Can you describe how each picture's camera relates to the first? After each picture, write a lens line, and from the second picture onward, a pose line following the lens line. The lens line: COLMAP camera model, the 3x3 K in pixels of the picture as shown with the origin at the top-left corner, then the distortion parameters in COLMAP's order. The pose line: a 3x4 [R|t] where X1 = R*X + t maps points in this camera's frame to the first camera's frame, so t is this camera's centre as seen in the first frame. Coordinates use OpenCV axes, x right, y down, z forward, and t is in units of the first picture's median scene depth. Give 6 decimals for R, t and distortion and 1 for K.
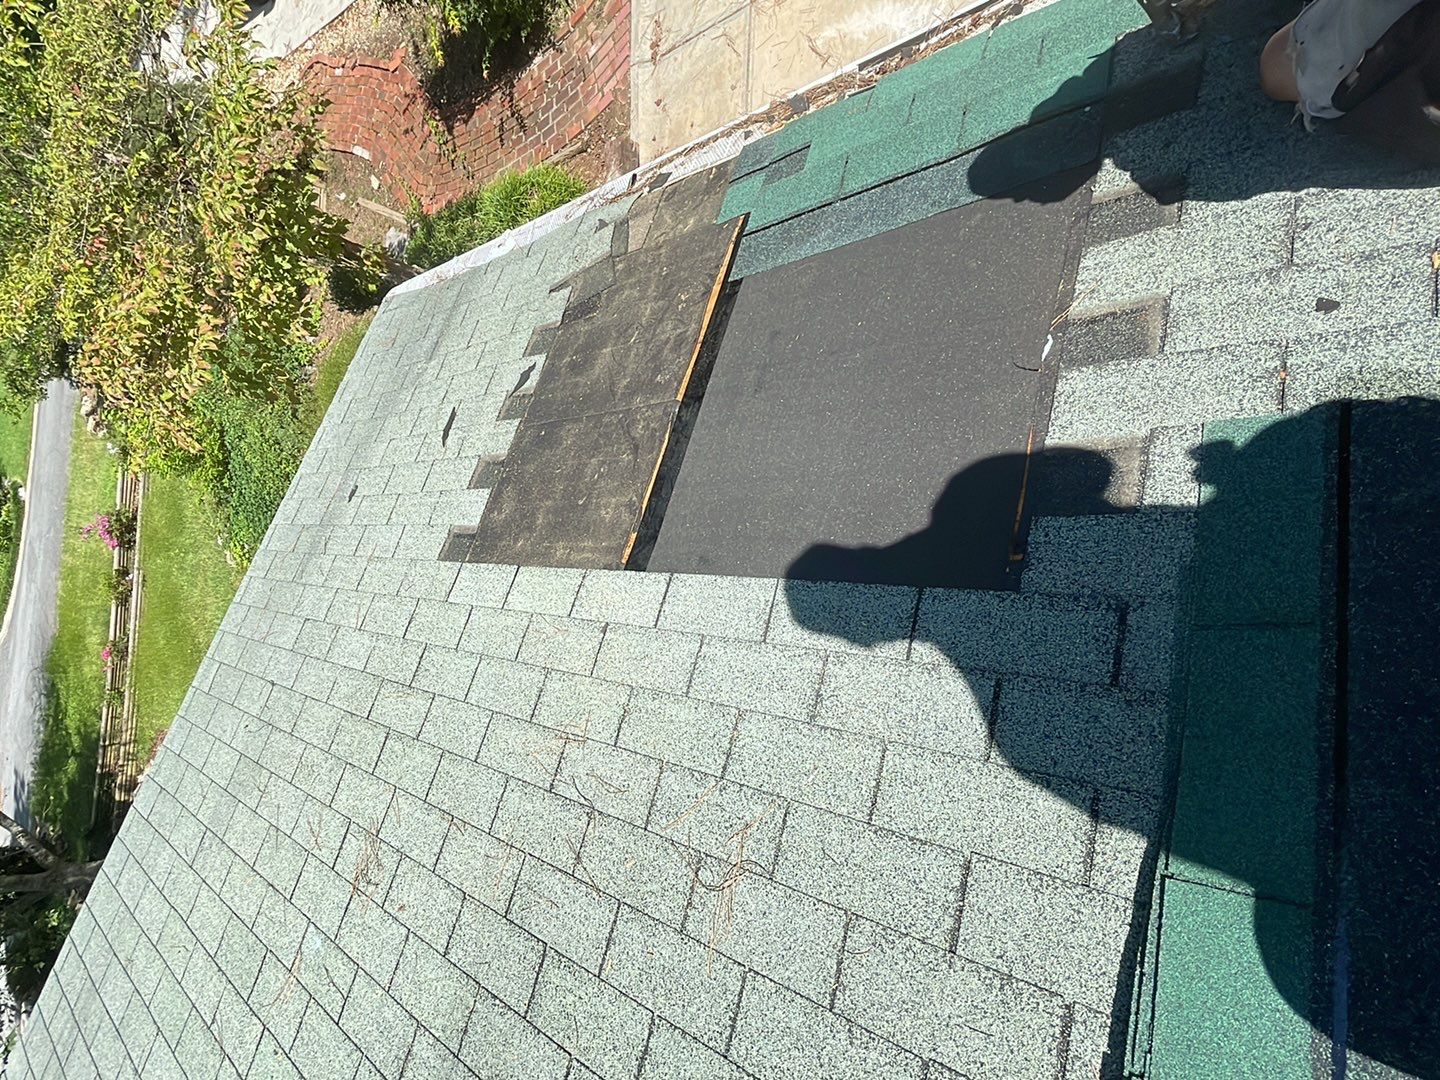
lens RADIAL K [[775.1, 0, 720.0], [0, 775.1, 540.0], [0, 0, 1]] dist [0.078831, -0.075962]
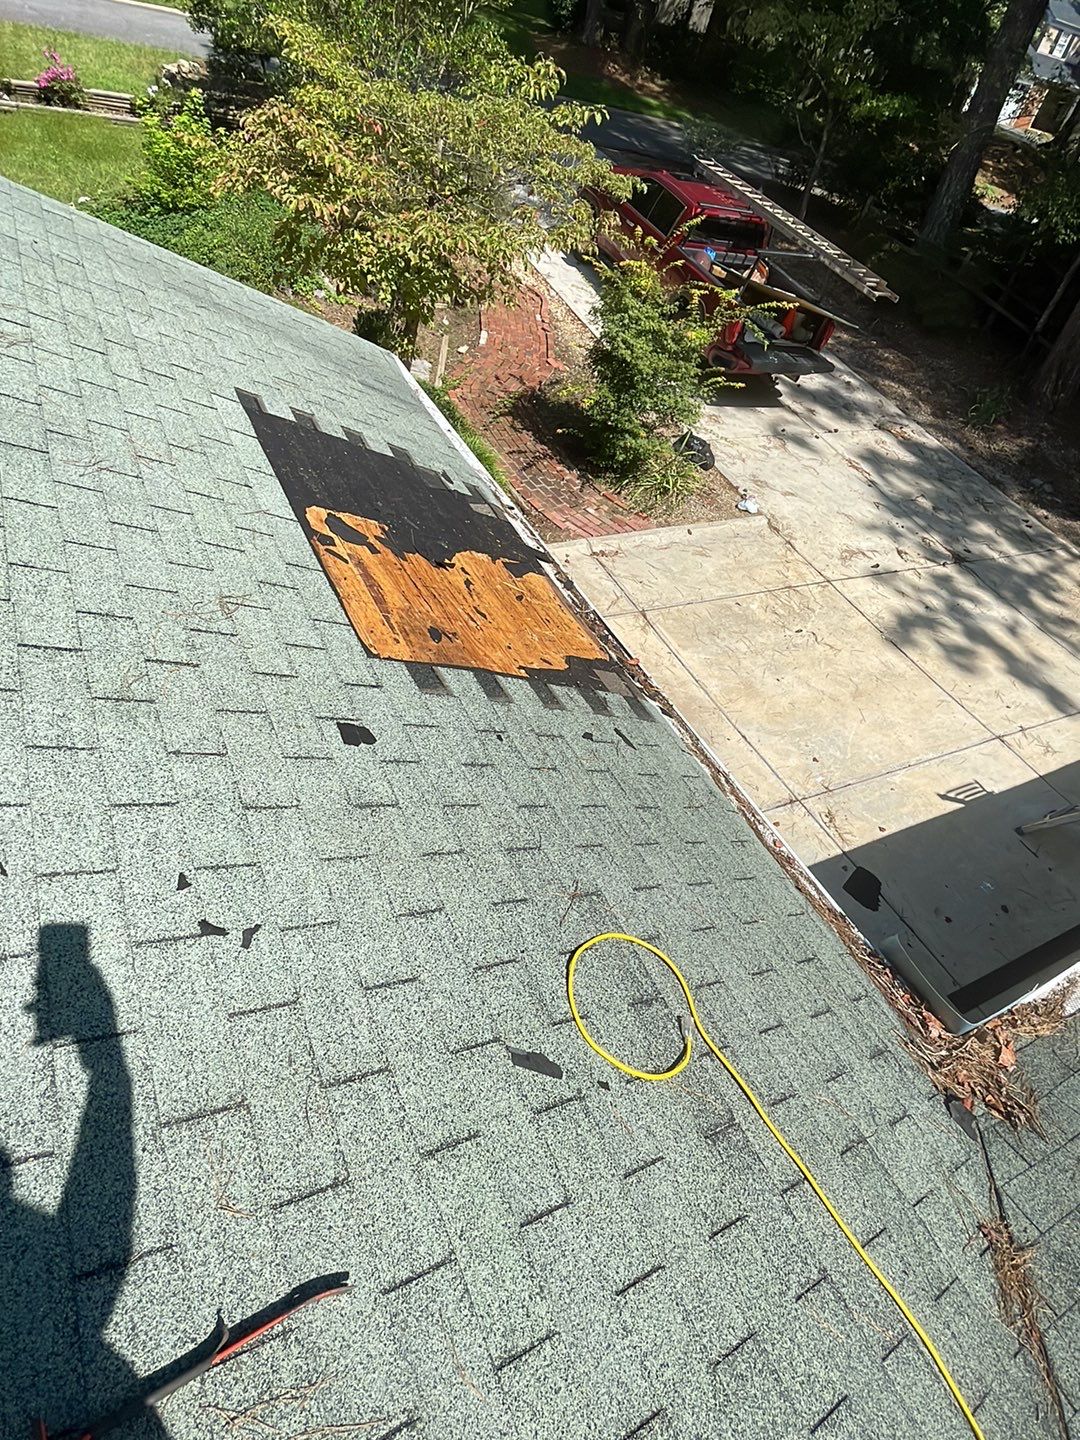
lens RADIAL K [[754.5, 0, 540.0], [0, 754.5, 720.0], [0, 0, 1]] dist [0.009639, -0.014608]
pose [[0.211917, 0.973797, 0.082532, 0.083637], [-0.882567, 0.226963, -0.411781, 0.089796], [-0.419723, 0.014423, 0.907538, -0.166782]]
